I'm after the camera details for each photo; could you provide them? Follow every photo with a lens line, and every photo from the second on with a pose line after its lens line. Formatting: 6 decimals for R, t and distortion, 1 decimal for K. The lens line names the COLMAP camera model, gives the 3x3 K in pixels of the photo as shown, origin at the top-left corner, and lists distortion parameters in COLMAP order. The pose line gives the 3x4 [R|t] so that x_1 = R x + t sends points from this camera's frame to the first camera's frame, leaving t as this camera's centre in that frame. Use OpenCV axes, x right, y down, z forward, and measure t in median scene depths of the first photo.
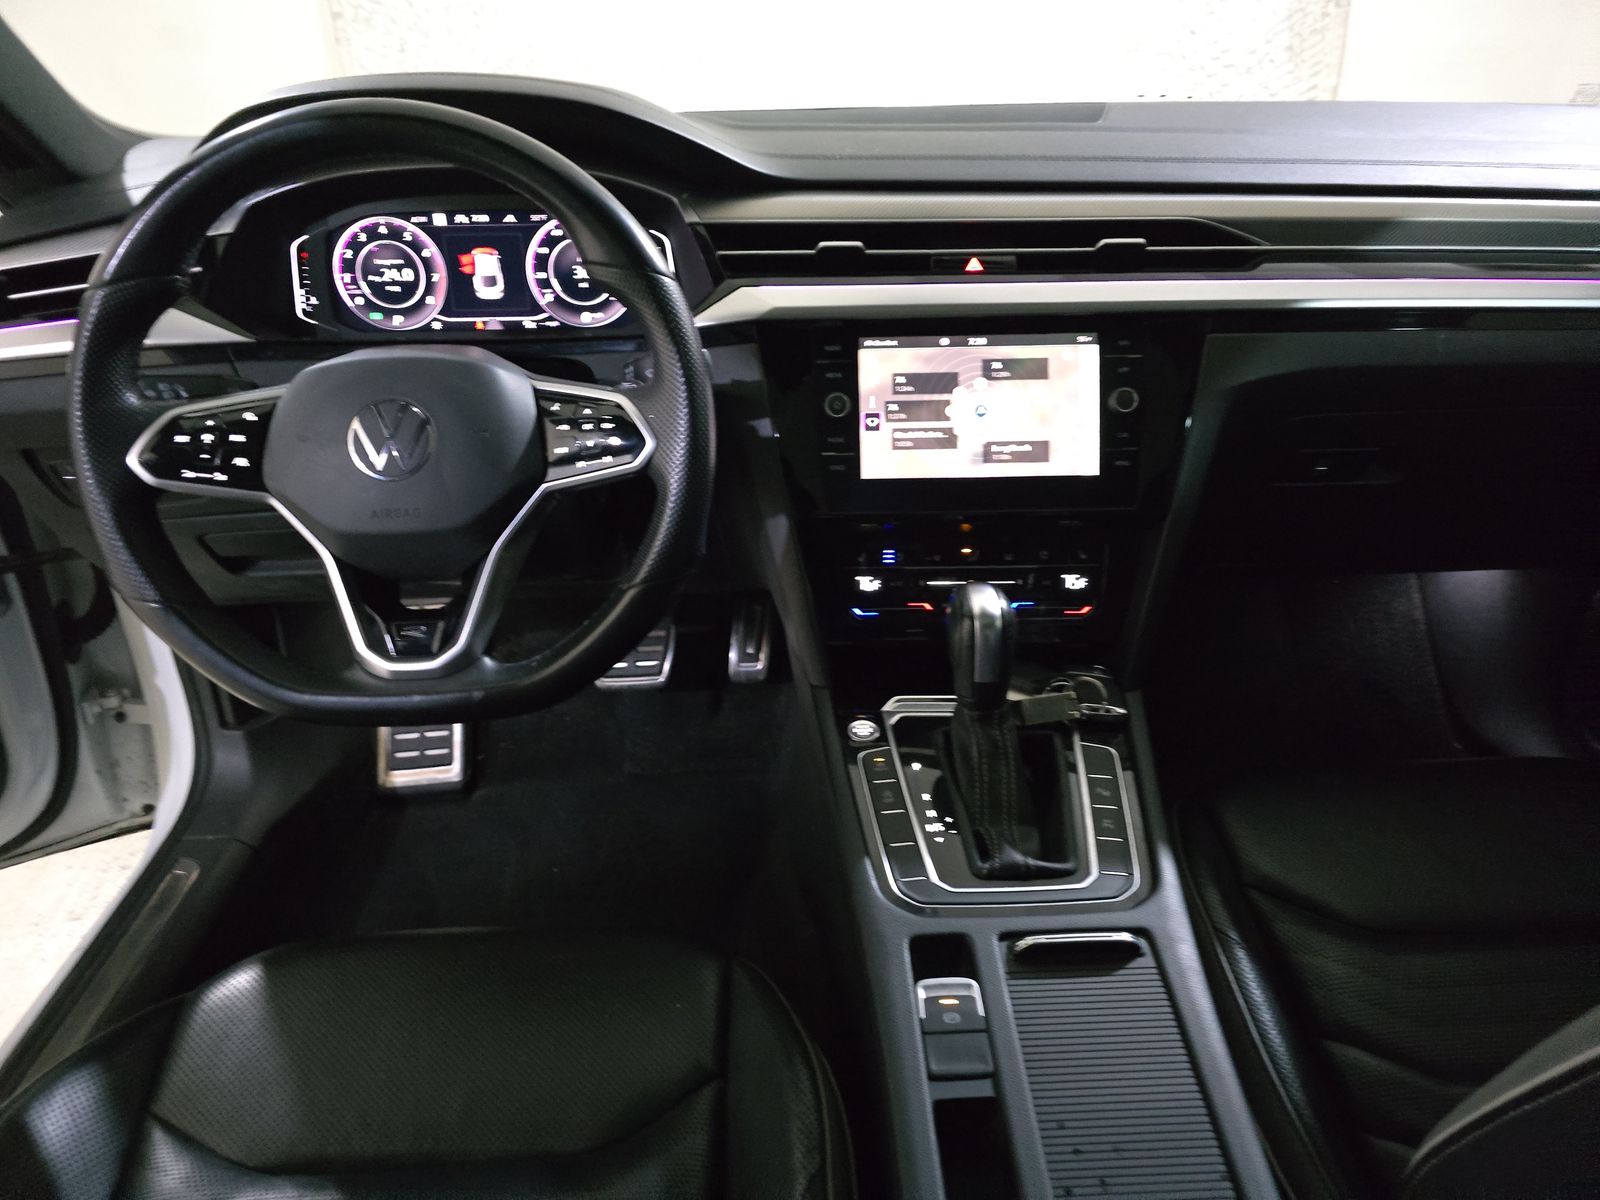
lens RADIAL K [[1066.0, 0, 798.0], [0, 1066.0, 608.5], [0, 0, 1]] dist [0.049046, -0.044876]
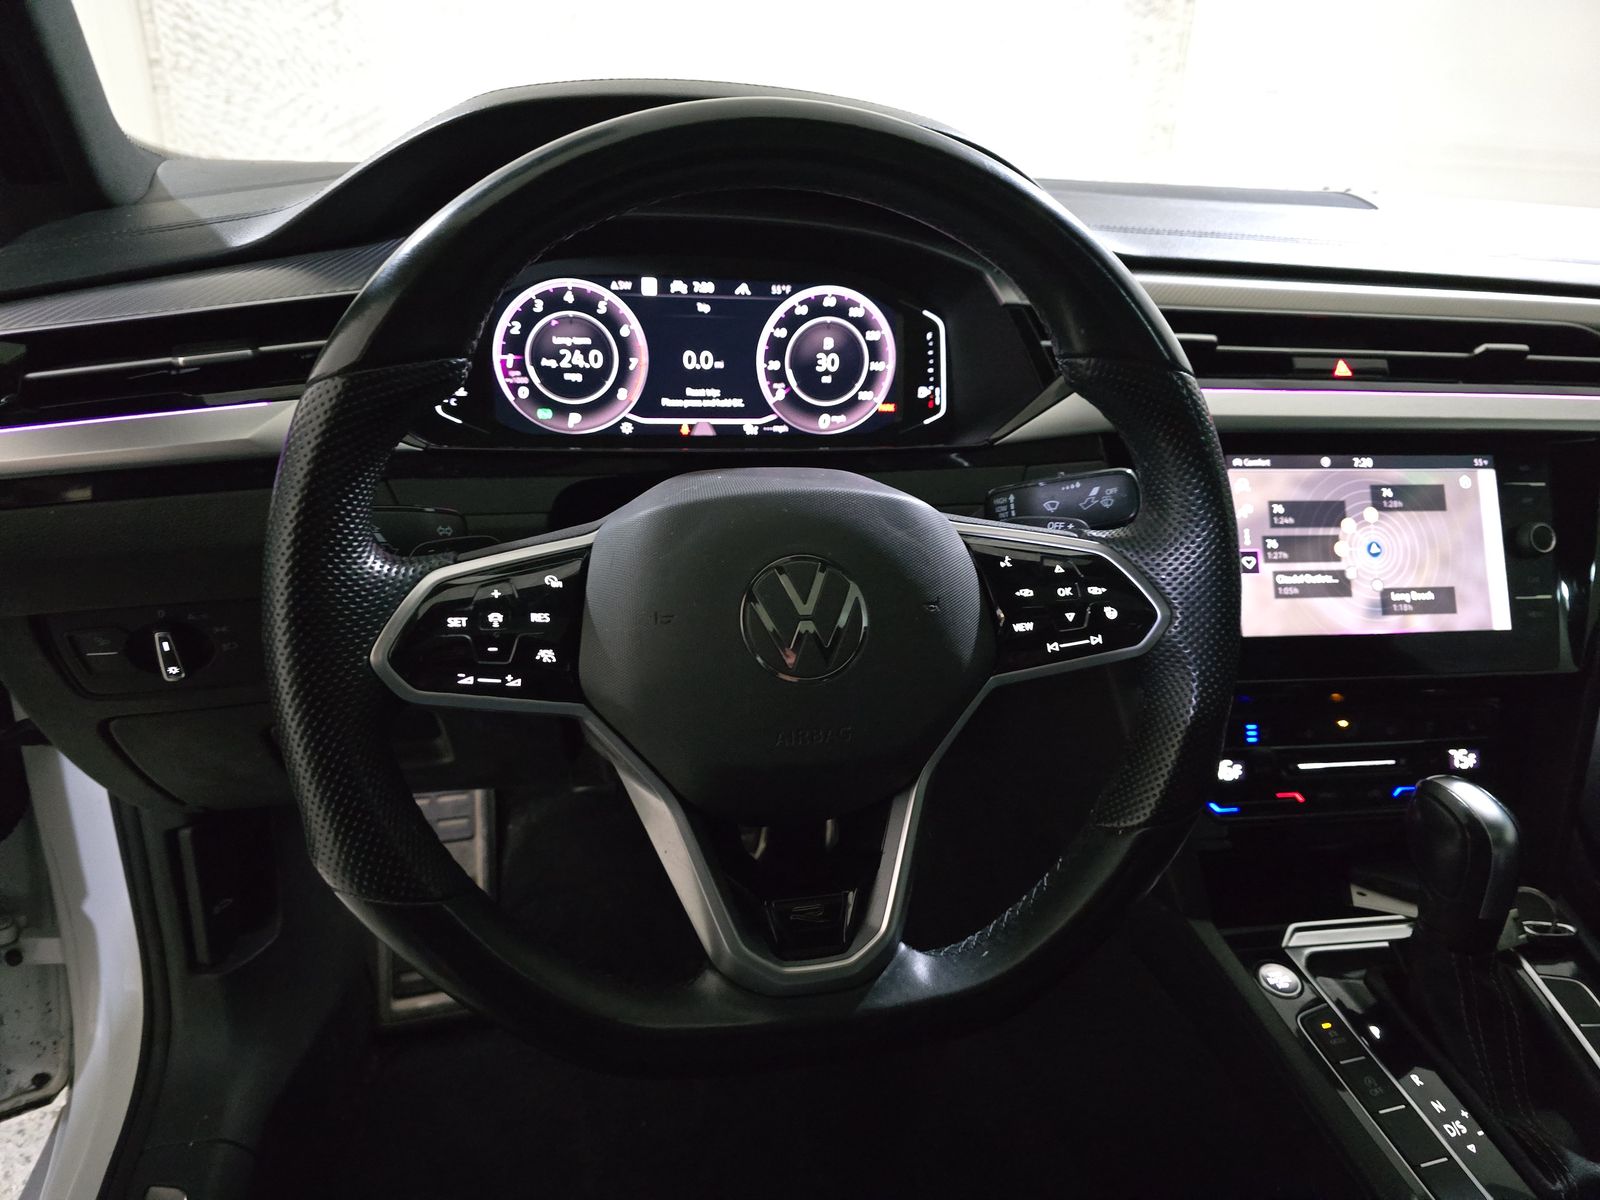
lens RADIAL K [[1066.0, 0, 793.6], [0, 1066.0, 611.9], [0, 0, 1]] dist [0.049046, -0.044876]
pose [[0.981550, -0.011497, 0.190860, -0.397794], [0.025761, 0.997041, -0.072426, -0.090981], [-0.189463, 0.076006, 0.978942, 0.301708]]
